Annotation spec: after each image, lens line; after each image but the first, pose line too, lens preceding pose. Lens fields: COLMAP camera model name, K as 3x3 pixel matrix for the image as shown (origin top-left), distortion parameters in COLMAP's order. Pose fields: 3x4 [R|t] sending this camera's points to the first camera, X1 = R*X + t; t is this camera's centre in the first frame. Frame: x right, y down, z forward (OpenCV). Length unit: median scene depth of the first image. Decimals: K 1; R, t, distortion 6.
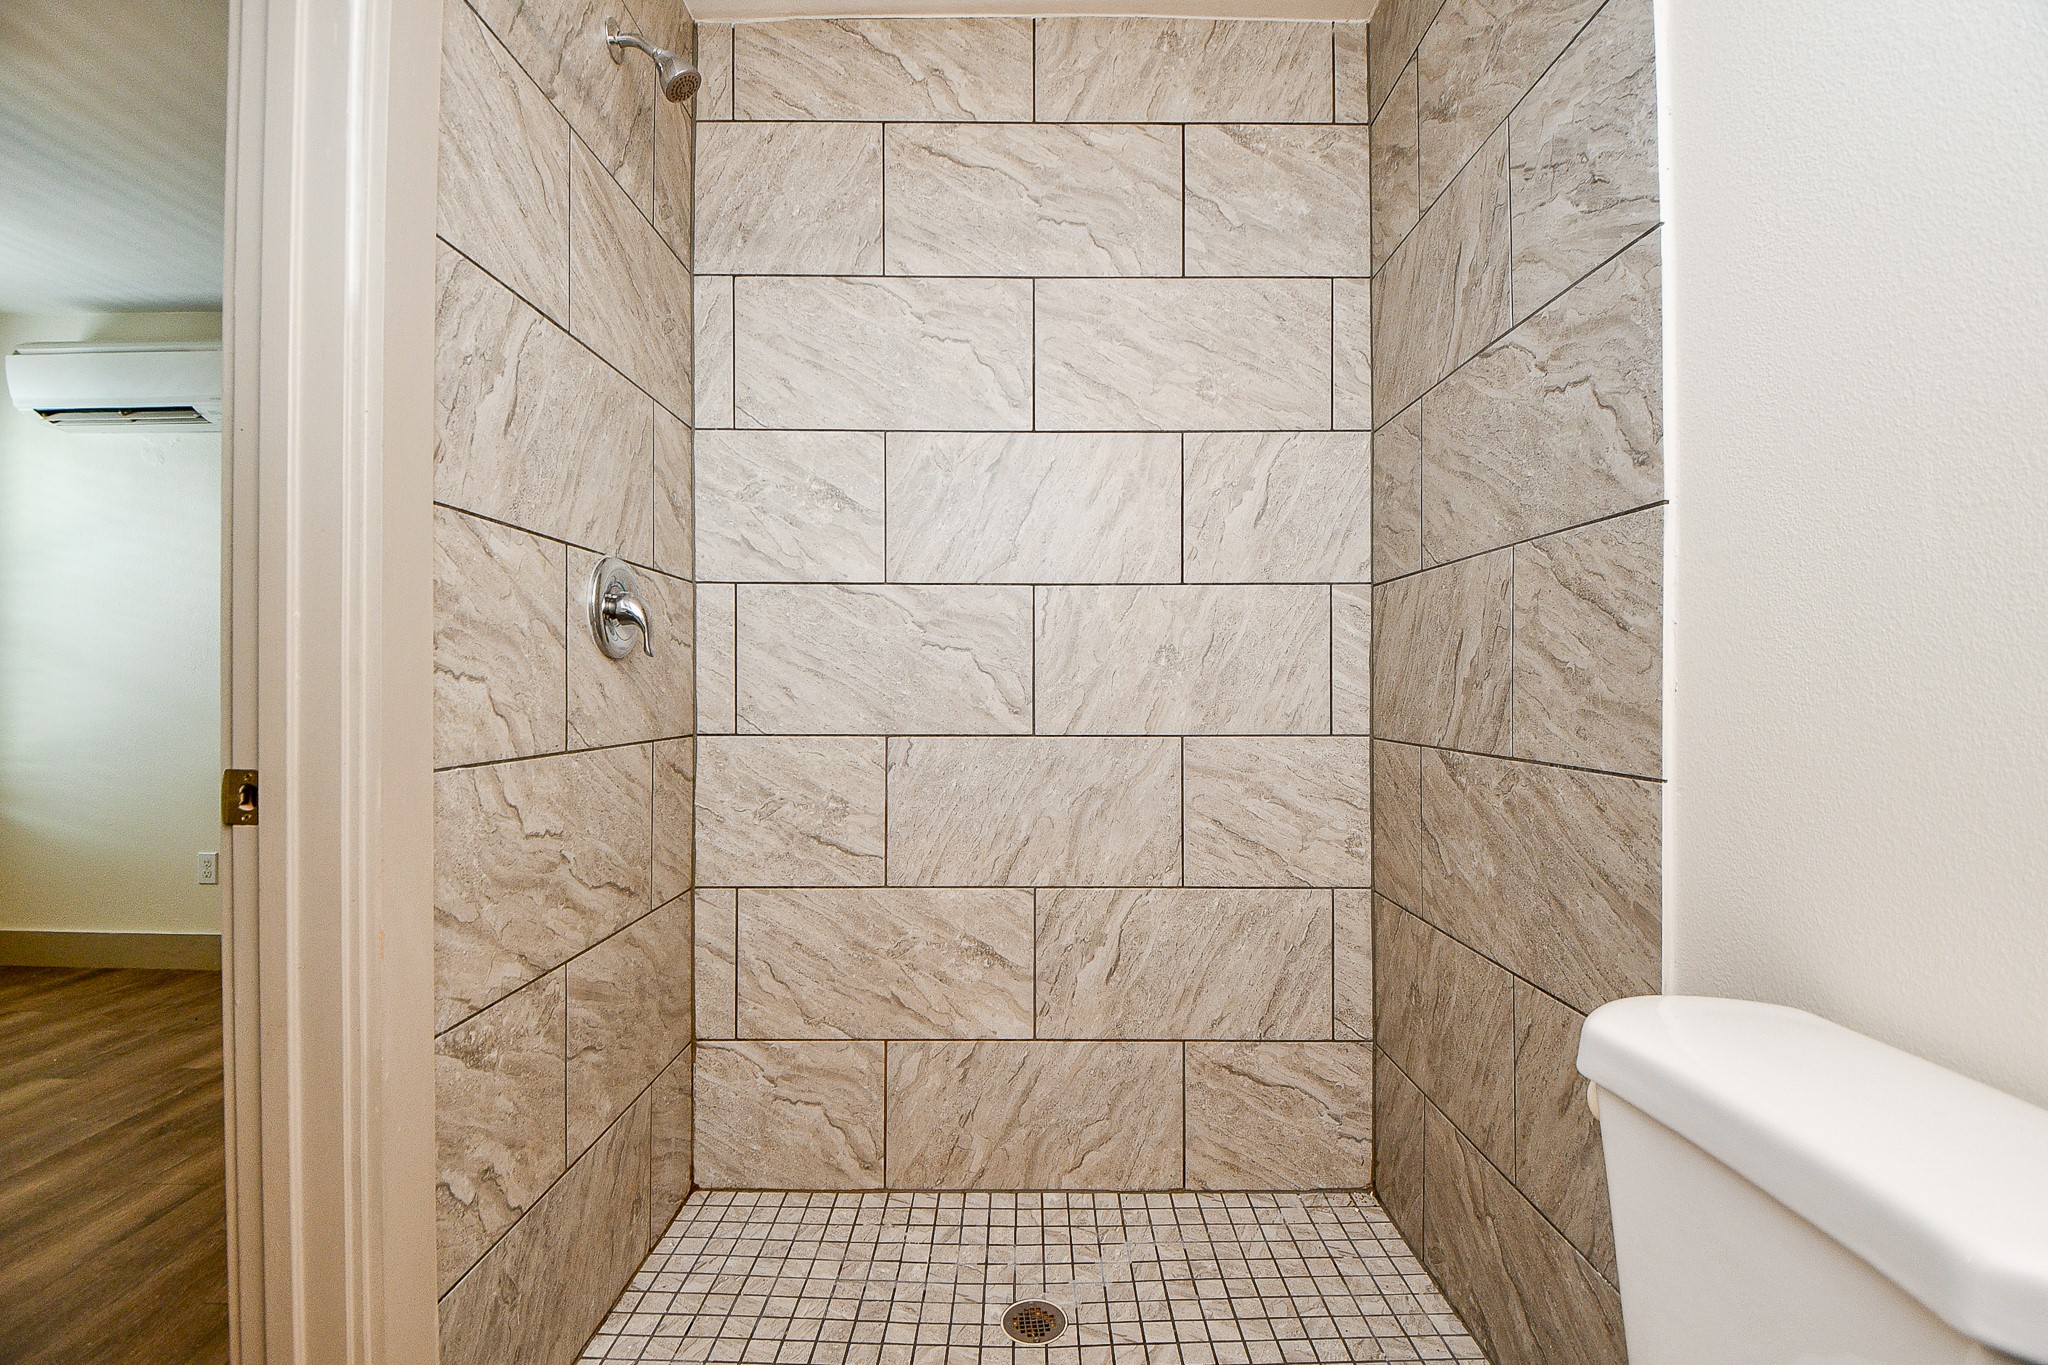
lens RADIAL K [[896.3, 0, 1028.5], [0, 896.3, 687.6], [0, 0, 1]] dist [0.029093, -0.026042]
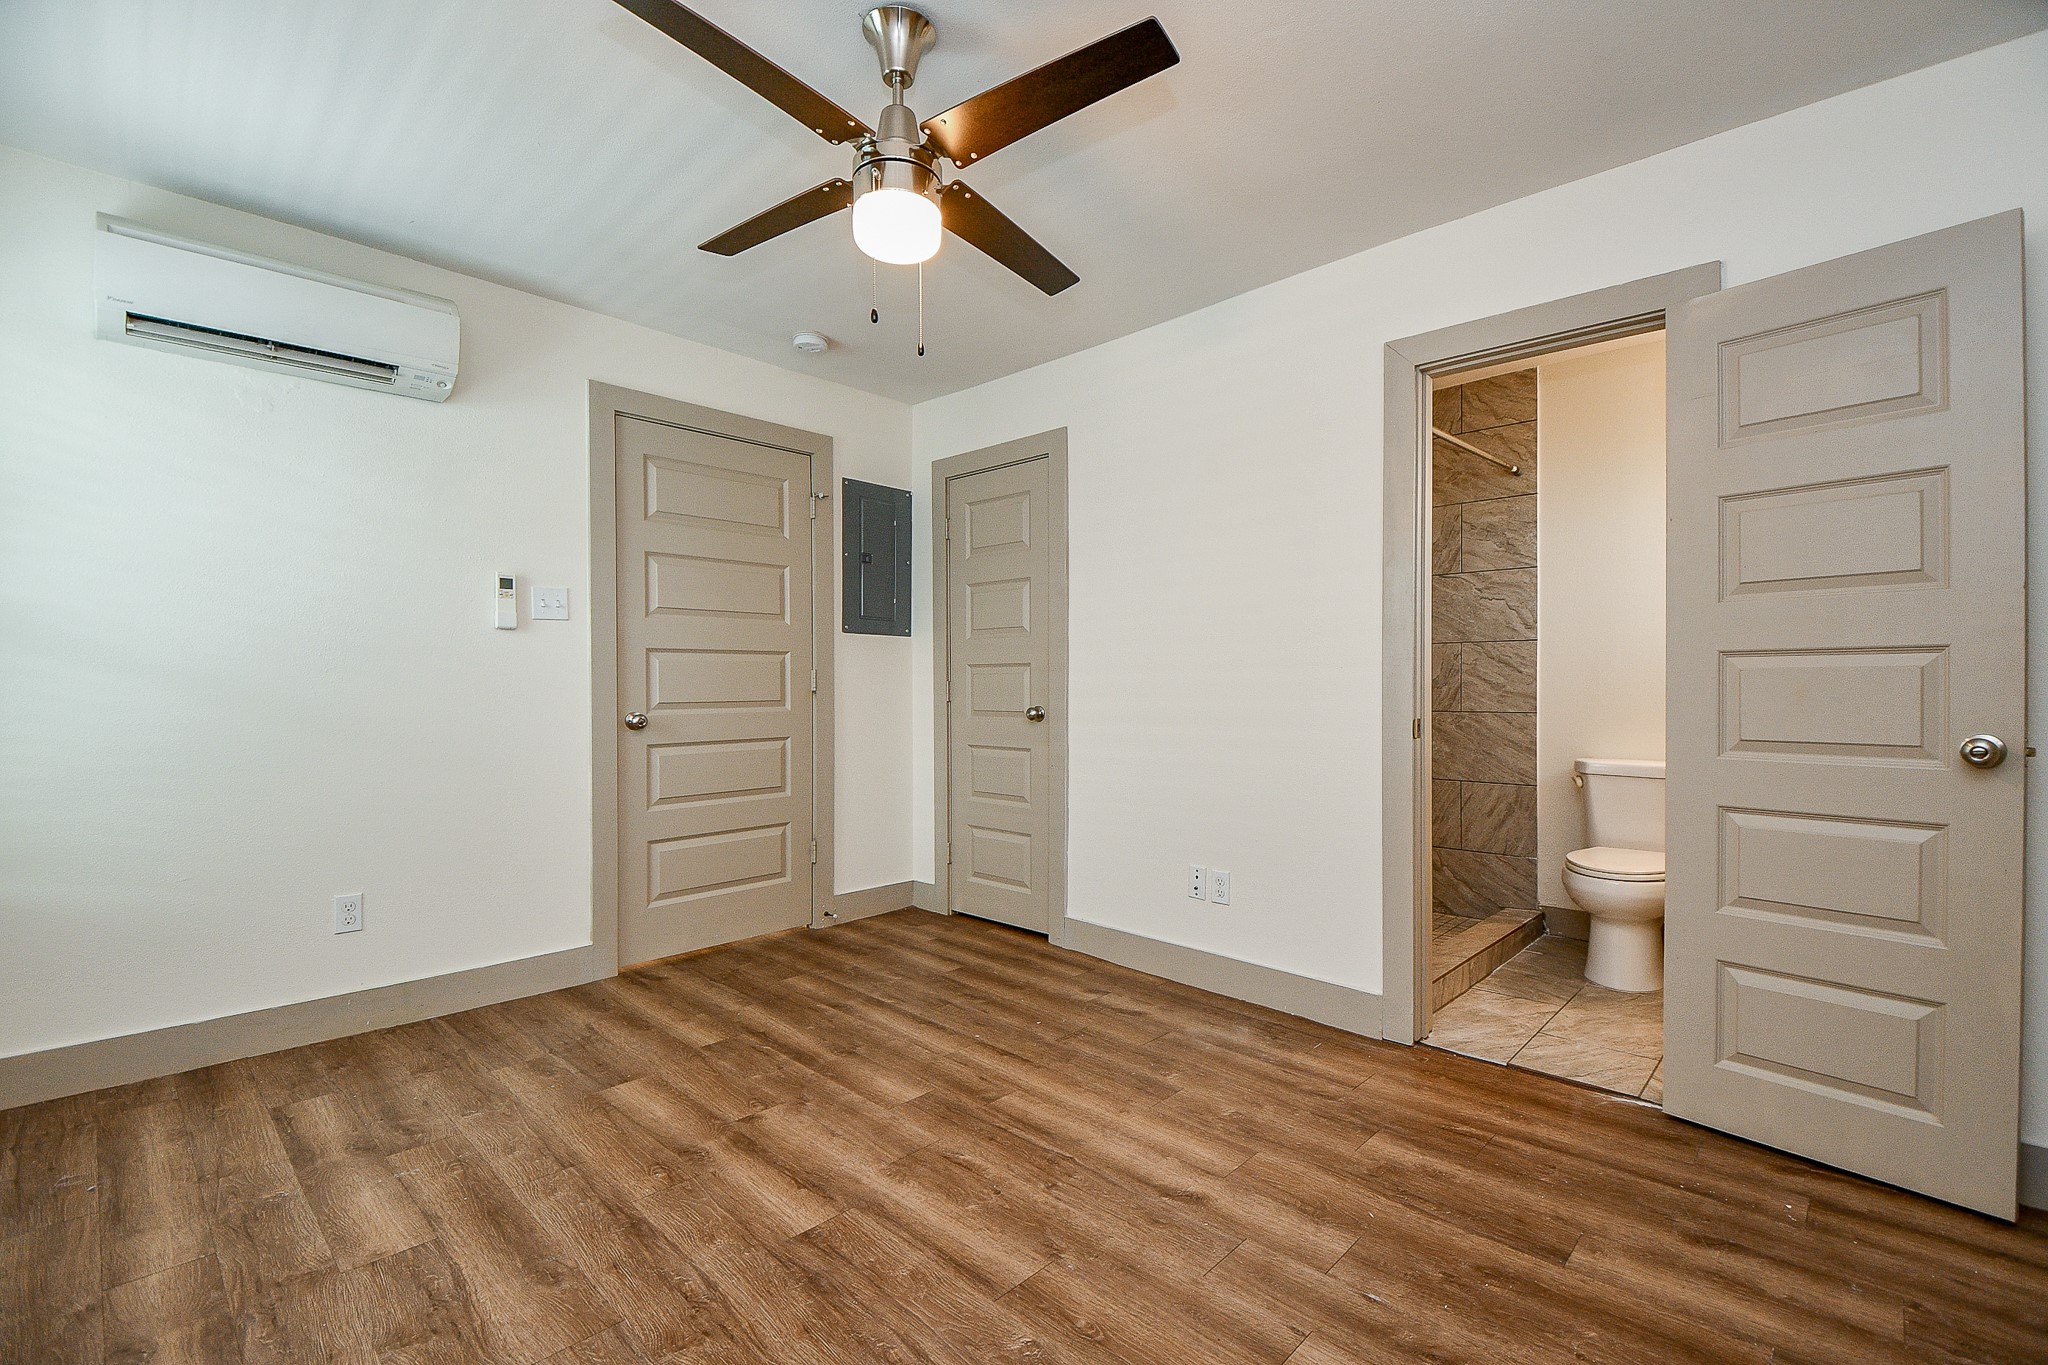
lens RADIAL K [[896.3, 0, 1028.5], [0, 896.3, 687.6], [0, 0, 1]] dist [0.029093, -0.026042]
pose [[0.693232, -0.003911, 0.720704, -2.934832], [0.004324, 0.999990, 0.001268, -0.015170], [-0.720702, 0.002238, 0.693242, -0.076752]]
